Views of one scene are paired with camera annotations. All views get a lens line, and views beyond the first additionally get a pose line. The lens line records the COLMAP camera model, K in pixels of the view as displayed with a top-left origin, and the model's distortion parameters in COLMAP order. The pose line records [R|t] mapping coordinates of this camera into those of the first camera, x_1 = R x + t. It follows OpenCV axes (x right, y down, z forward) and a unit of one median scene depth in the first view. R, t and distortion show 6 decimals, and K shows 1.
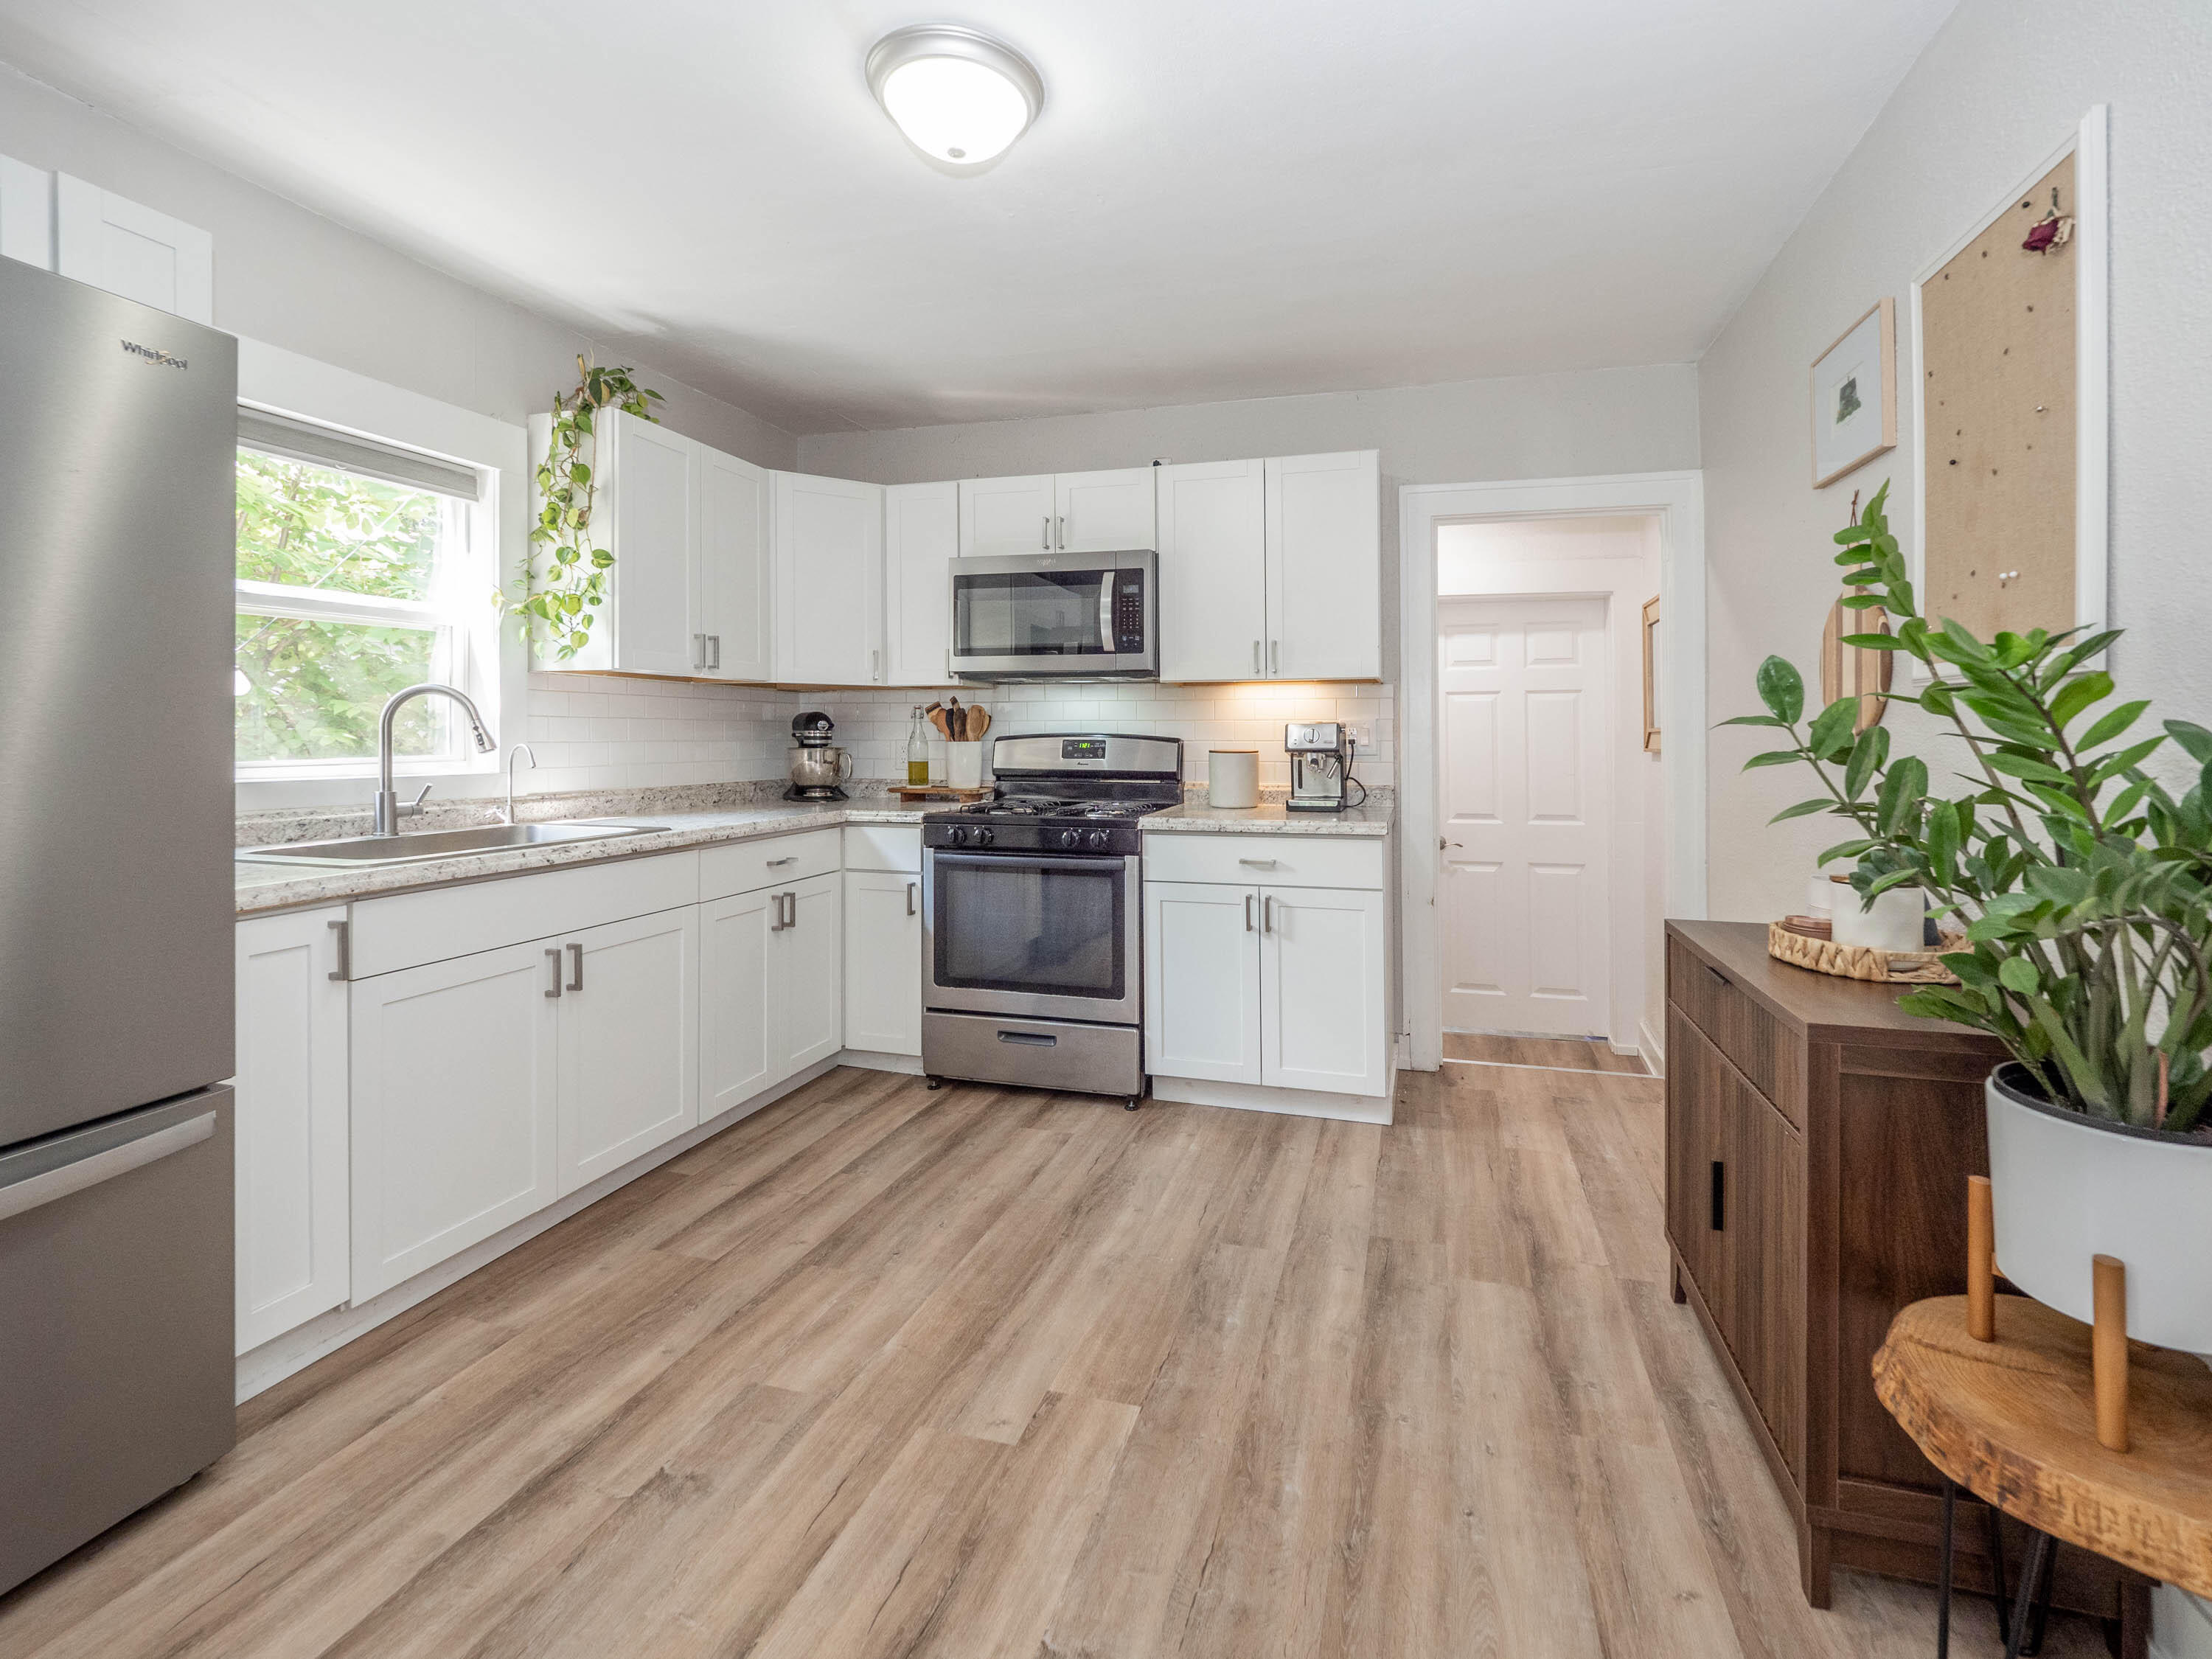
lens RADIAL K [[1002.9, 0, 1145.5], [0, 1002.9, 731.0], [0, 0, 1]] dist [0.004393, -0.000769]
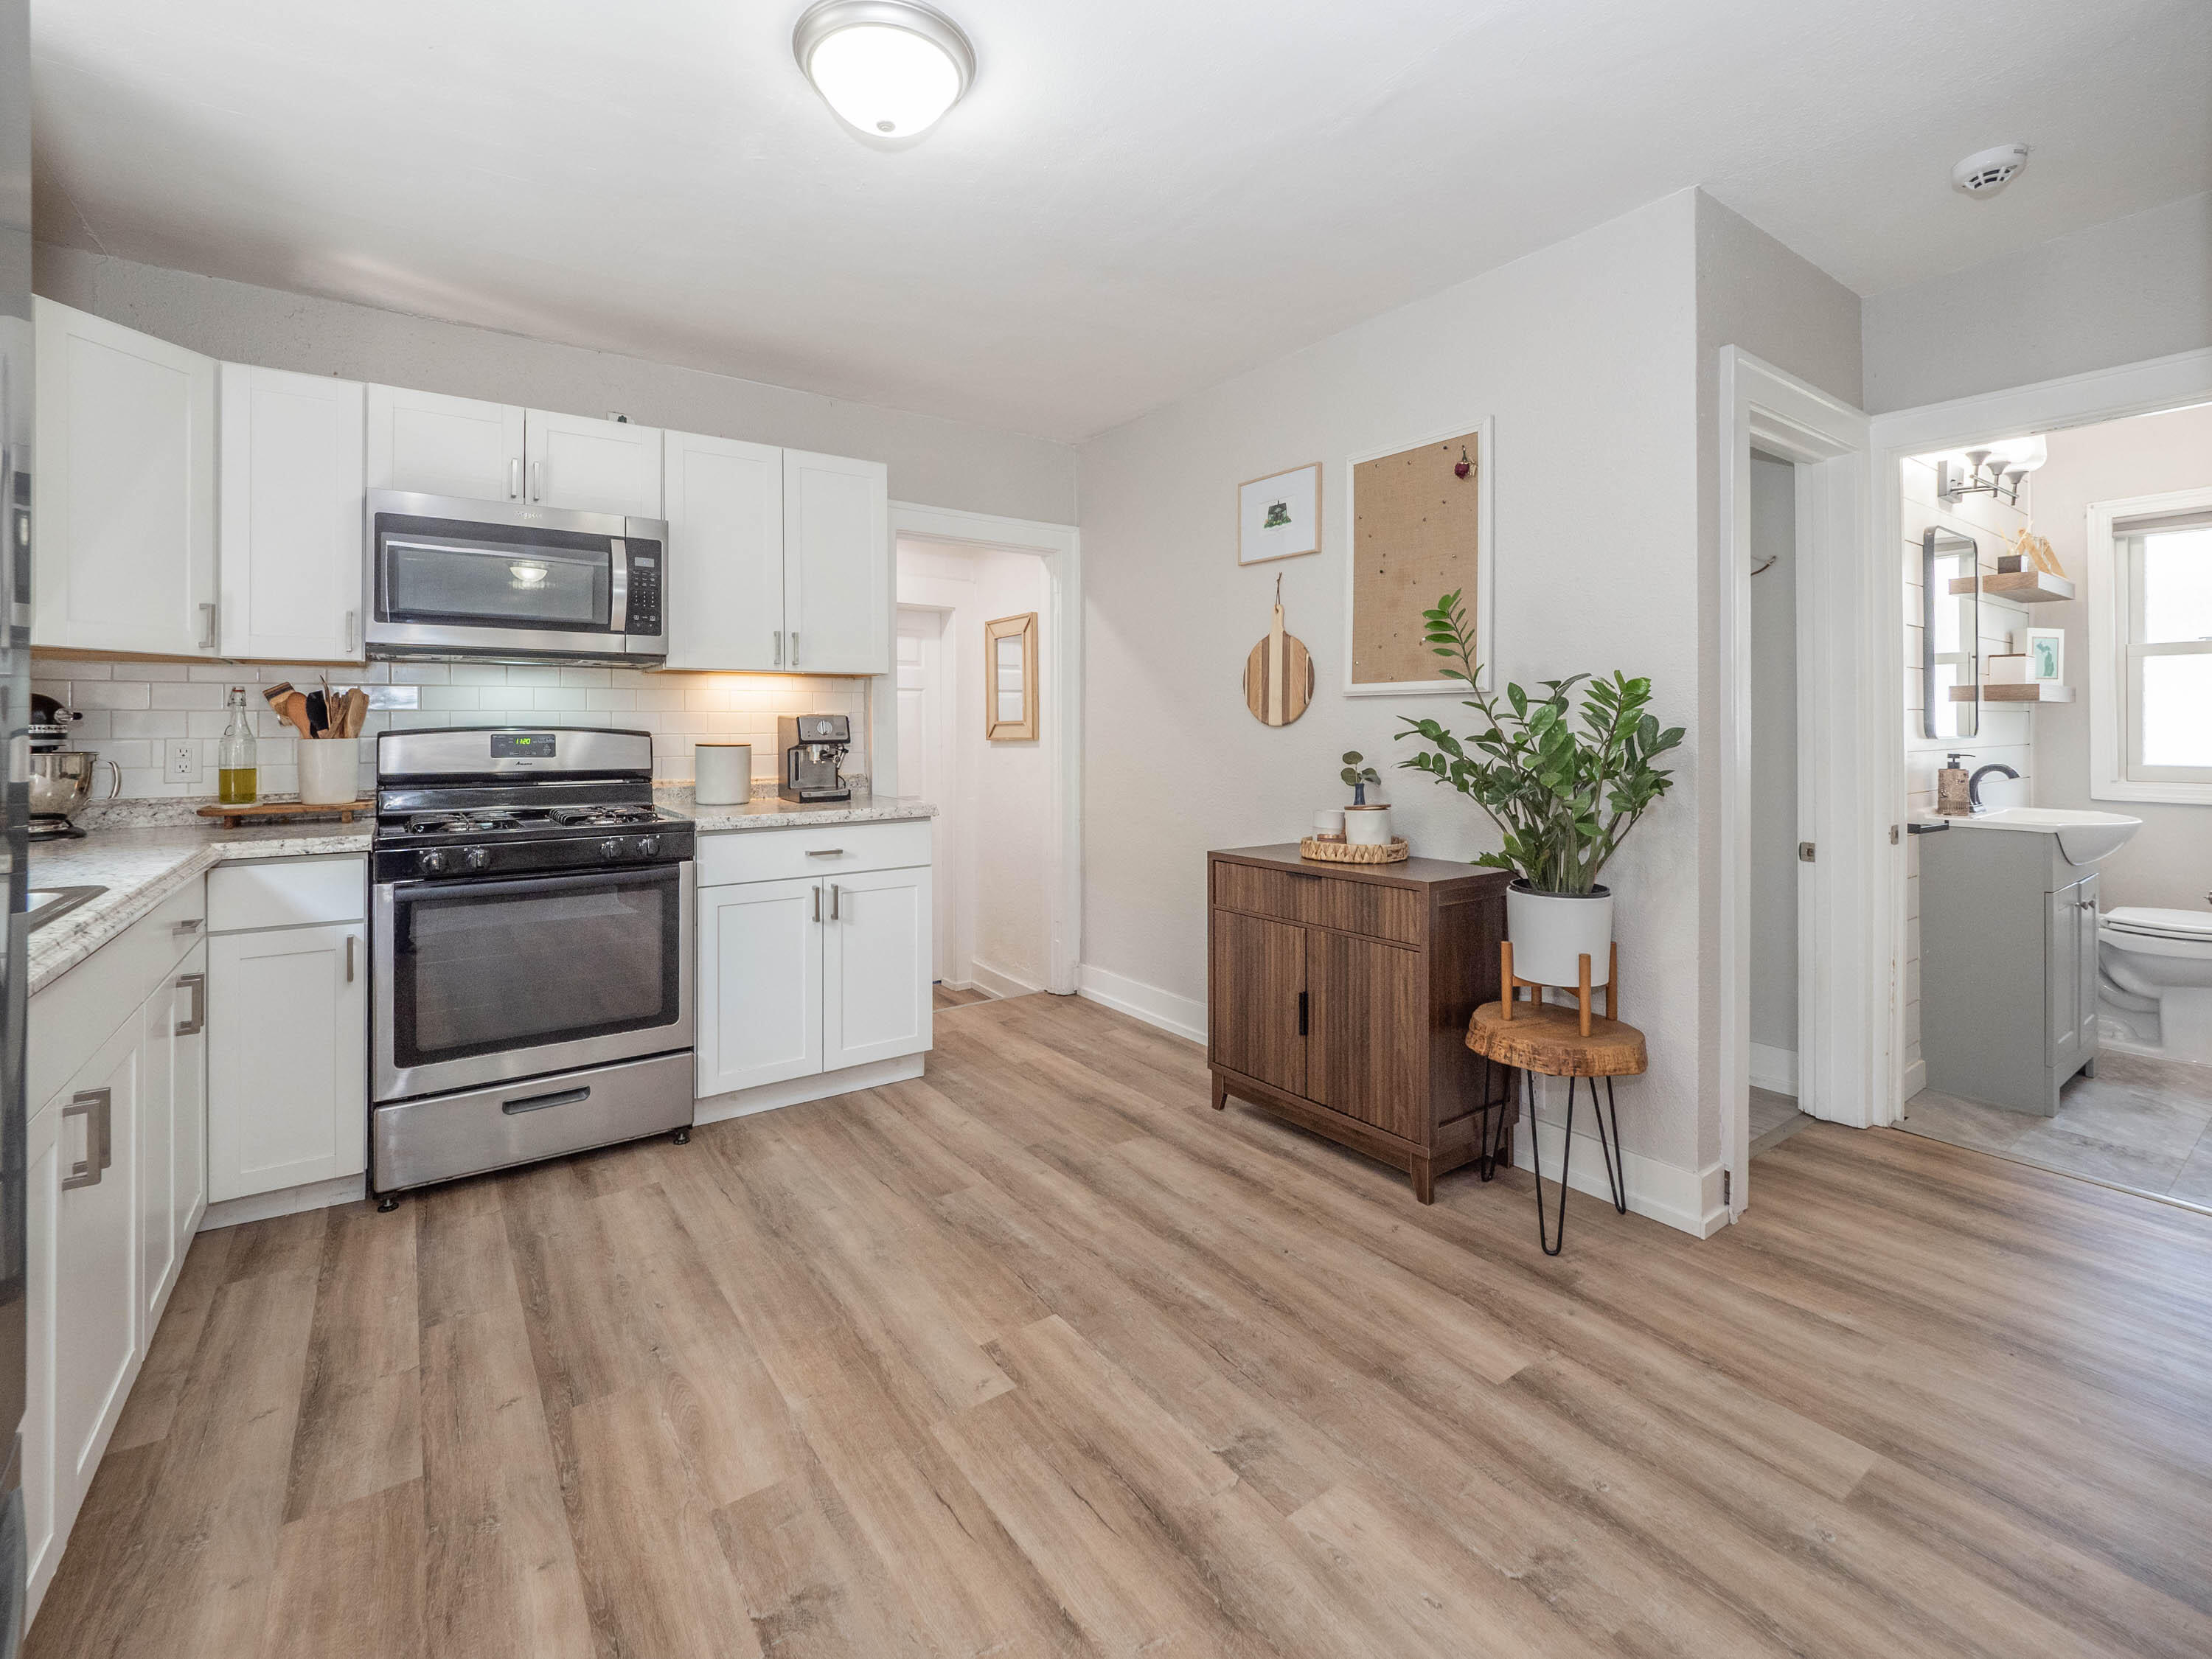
lens RADIAL K [[993.7, 0, 1119.1], [0, 993.7, 732.3], [0, 0, 1]] dist [0.001787, -0.000181]
pose [[0.631368, -0.008037, 0.775442, -0.486373], [0.003047, 0.999964, 0.007883, 0.002232], [-0.775477, -0.002615, 0.631370, 0.136888]]
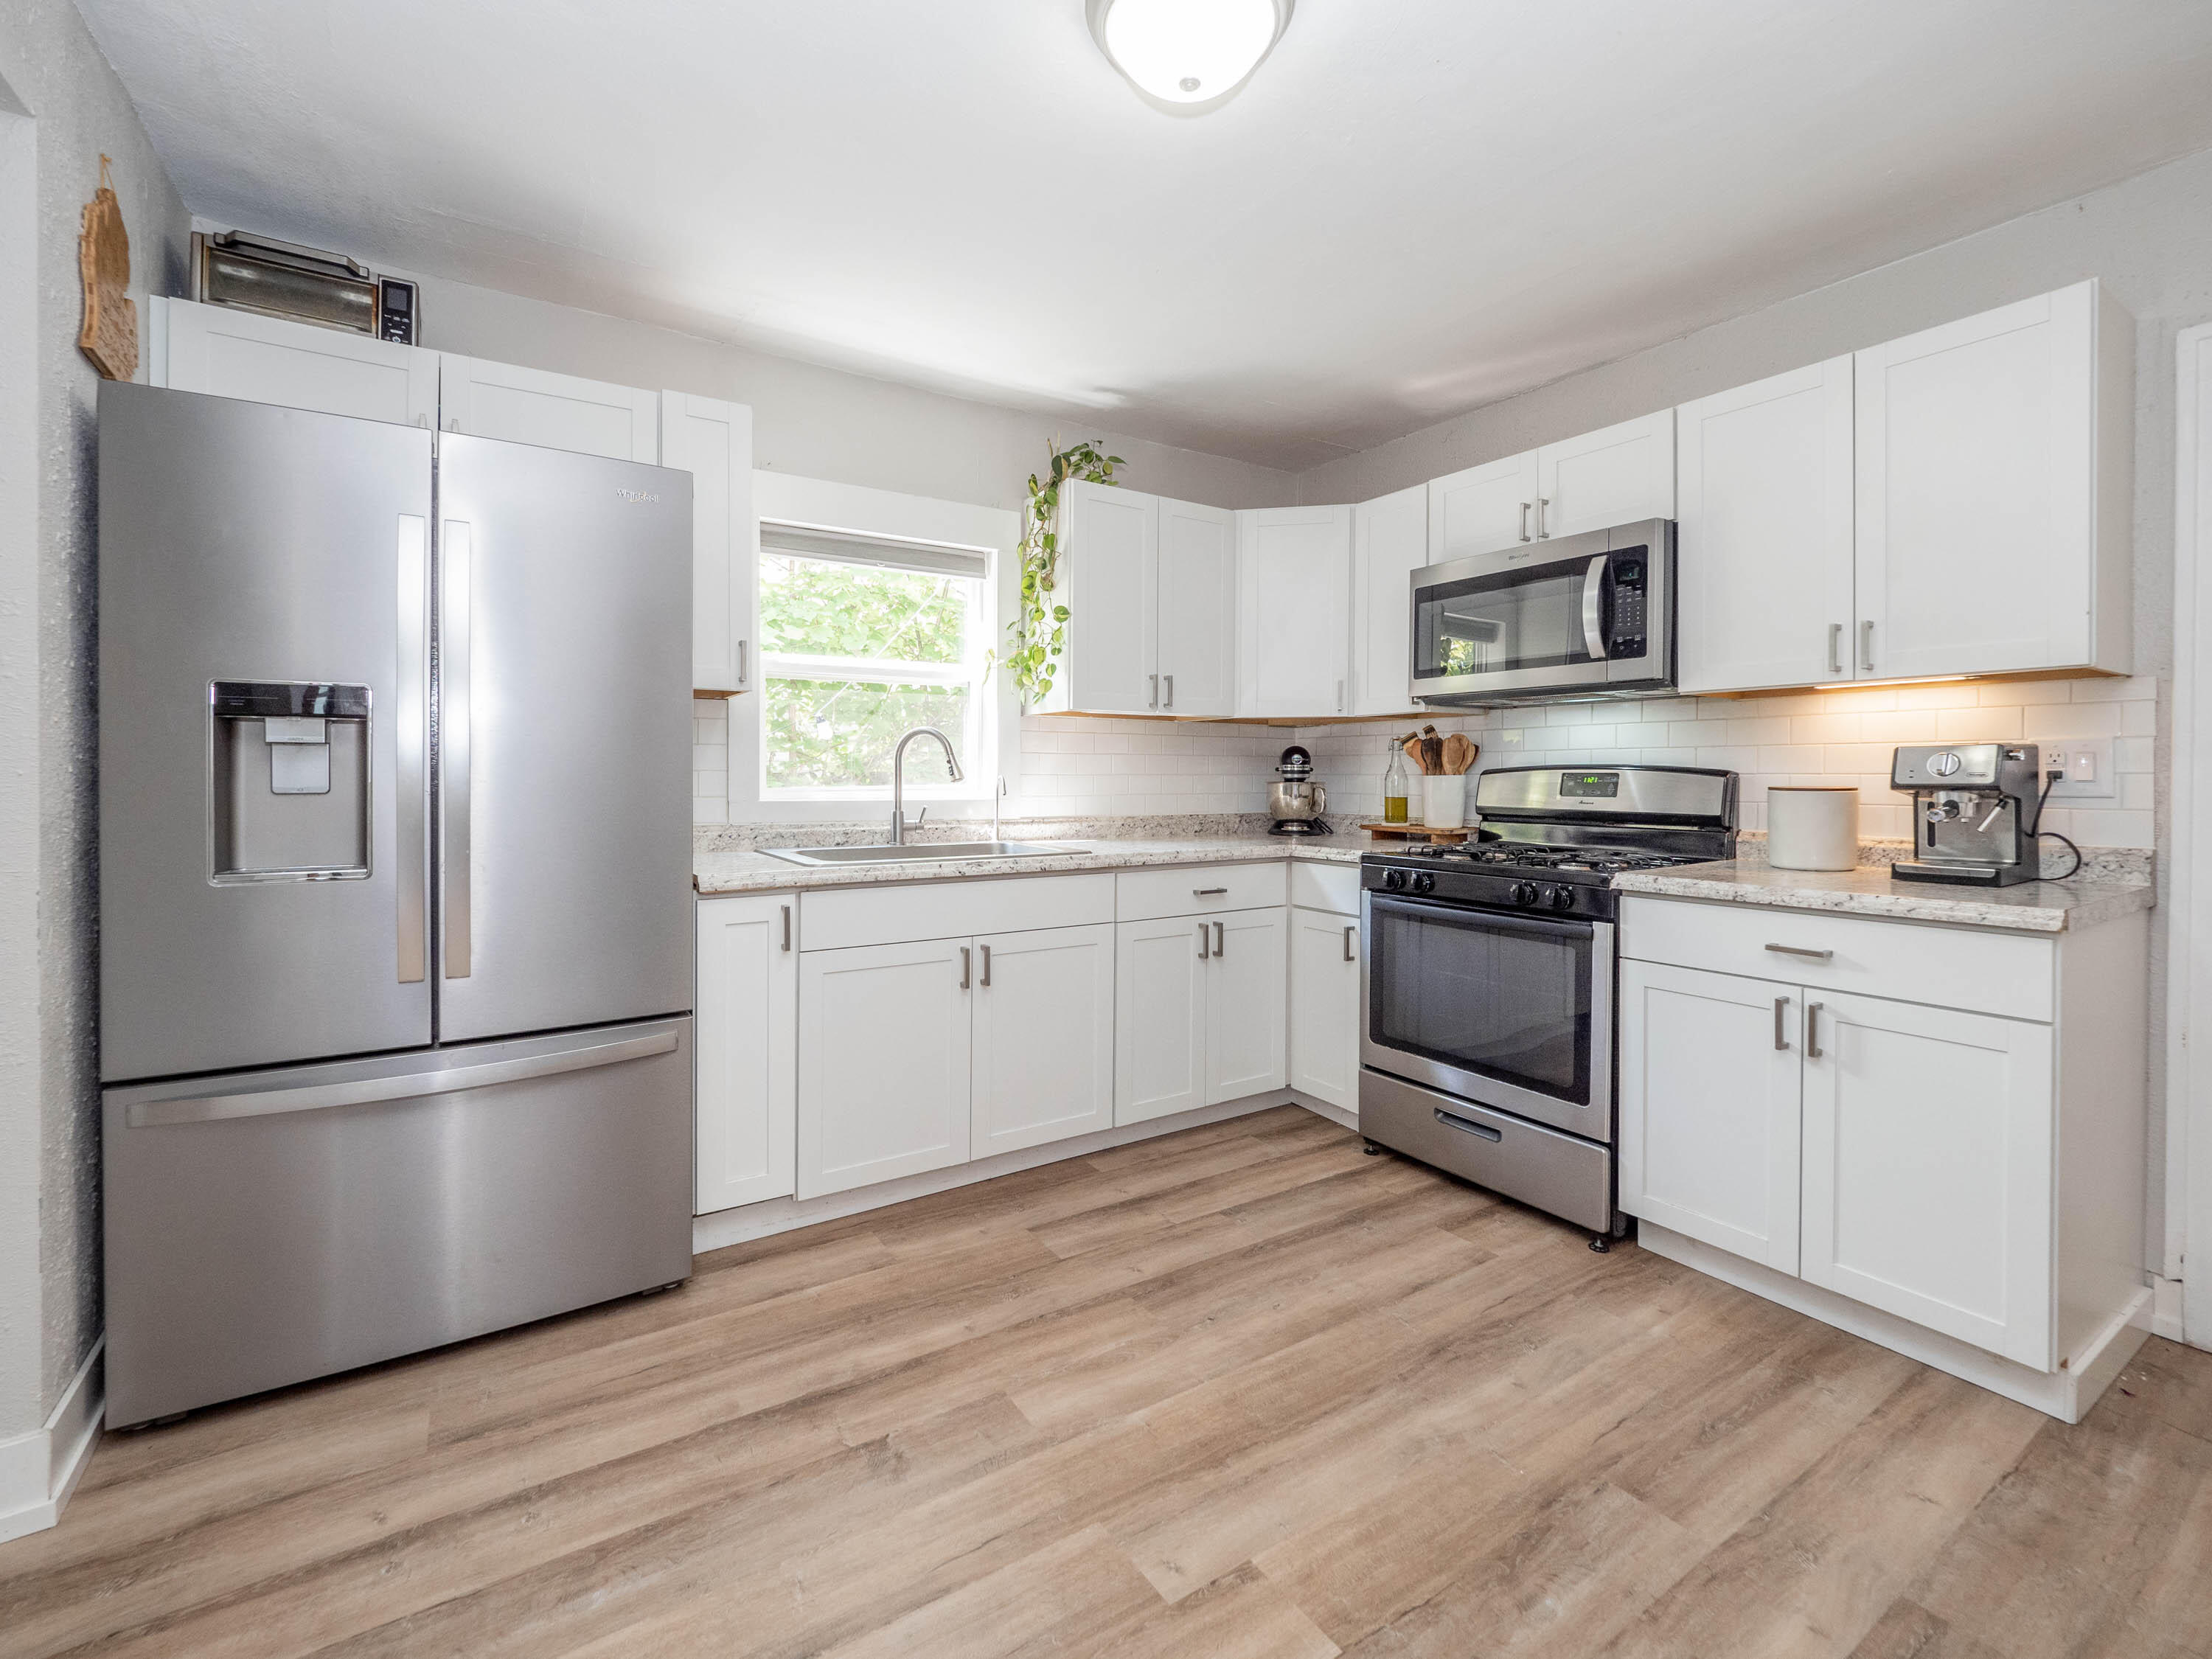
lens RADIAL K [[942.6, 0, 1078.6], [0, 942.6, 784.0], [0, 0, 1]] dist [0.000959, -0.000474]
pose [[0.739804, 0.005977, -0.672796, 0.187626], [0.002616, 0.999927, 0.011759, 0.009567], [0.672818, -0.010459, 0.739734, 0.207984]]
